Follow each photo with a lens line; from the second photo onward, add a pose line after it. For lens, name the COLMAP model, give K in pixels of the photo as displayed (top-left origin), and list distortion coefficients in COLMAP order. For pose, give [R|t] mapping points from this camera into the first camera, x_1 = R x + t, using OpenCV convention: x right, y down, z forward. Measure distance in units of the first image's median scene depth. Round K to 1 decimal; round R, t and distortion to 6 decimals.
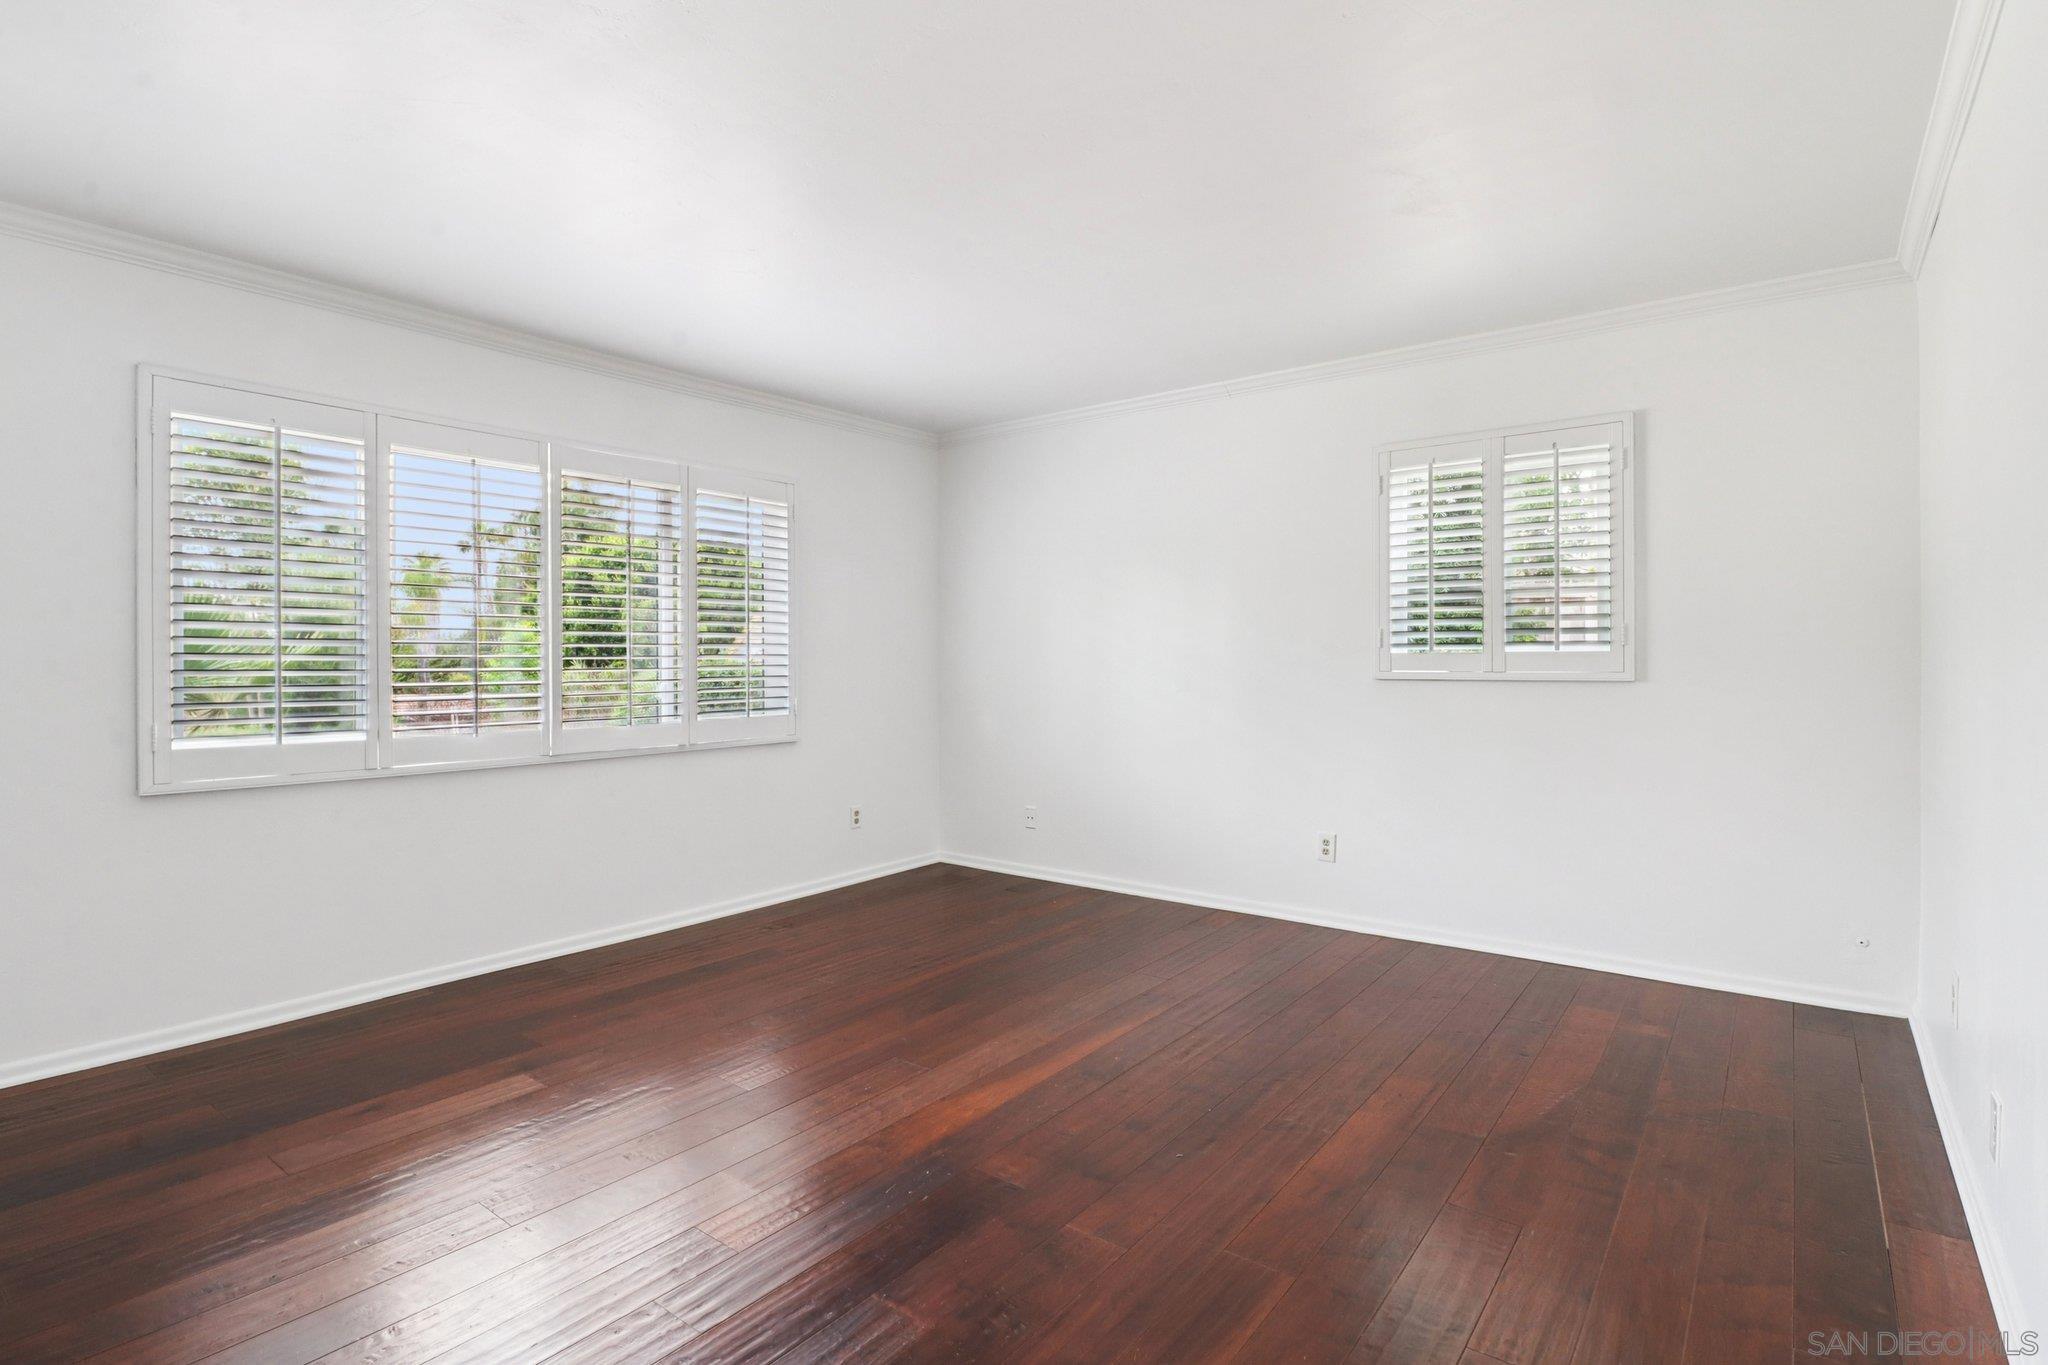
lens RADIAL K [[993.8, 0, 1039.5], [0, 993.8, 674.6], [0, 0, 1]] dist [-0.003352, -0.007962]
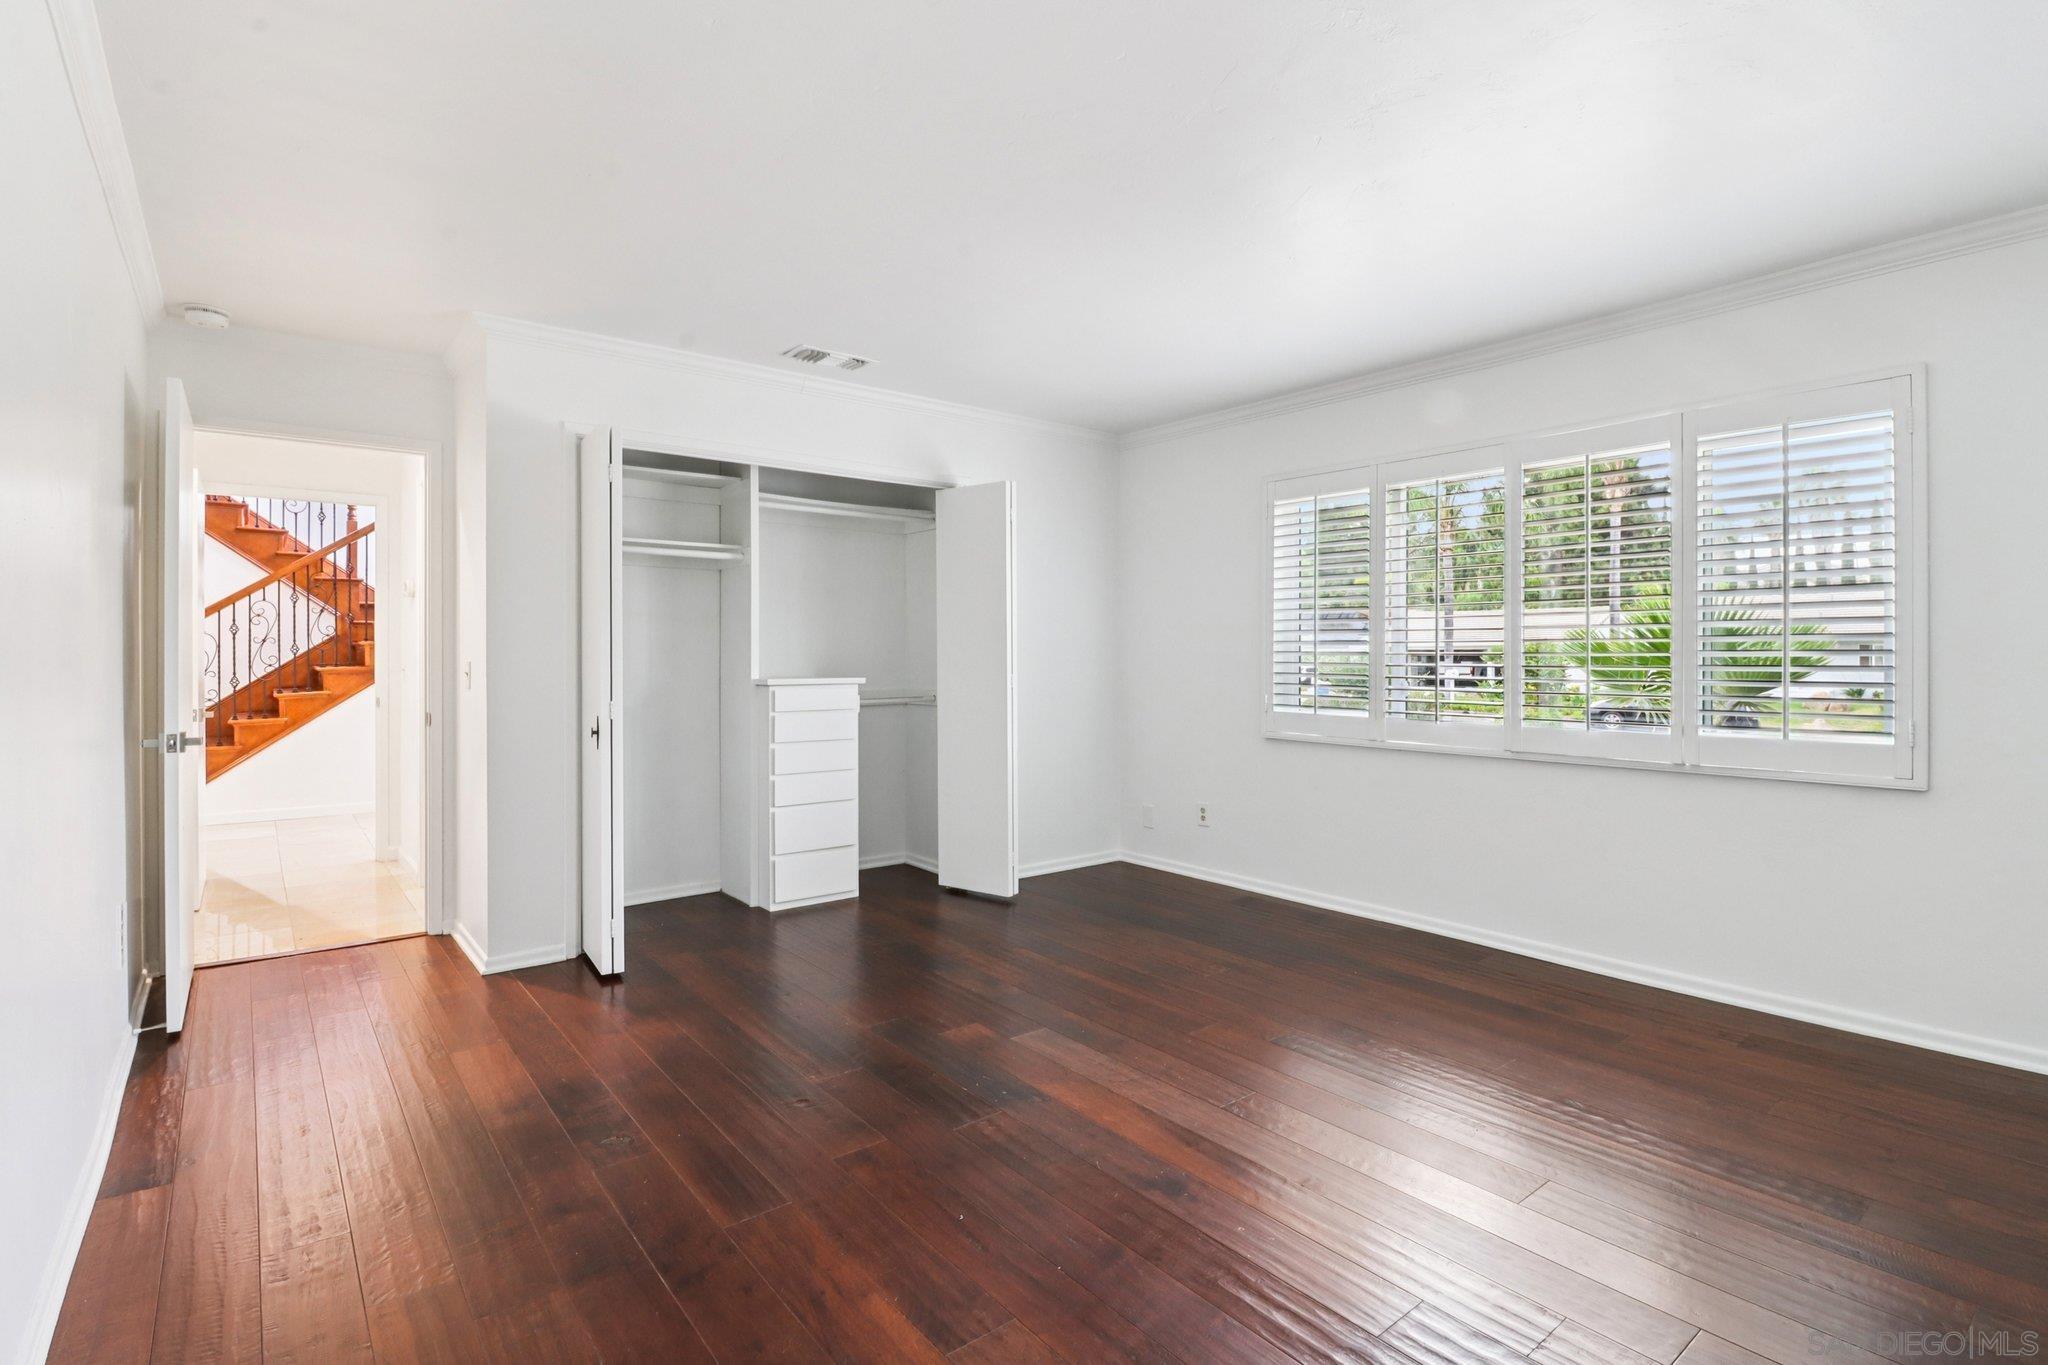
lens RADIAL K [[993.8, 0, 1040.0], [0, 993.8, 666.3], [0, 0, 1]] dist [-0.003352, -0.007962]
pose [[-0.246473, 0.014487, -0.969041, 0.576877], [-0.014202, 0.999727, 0.018558, -0.015834], [0.969045, 0.018336, -0.246200, 0.752085]]
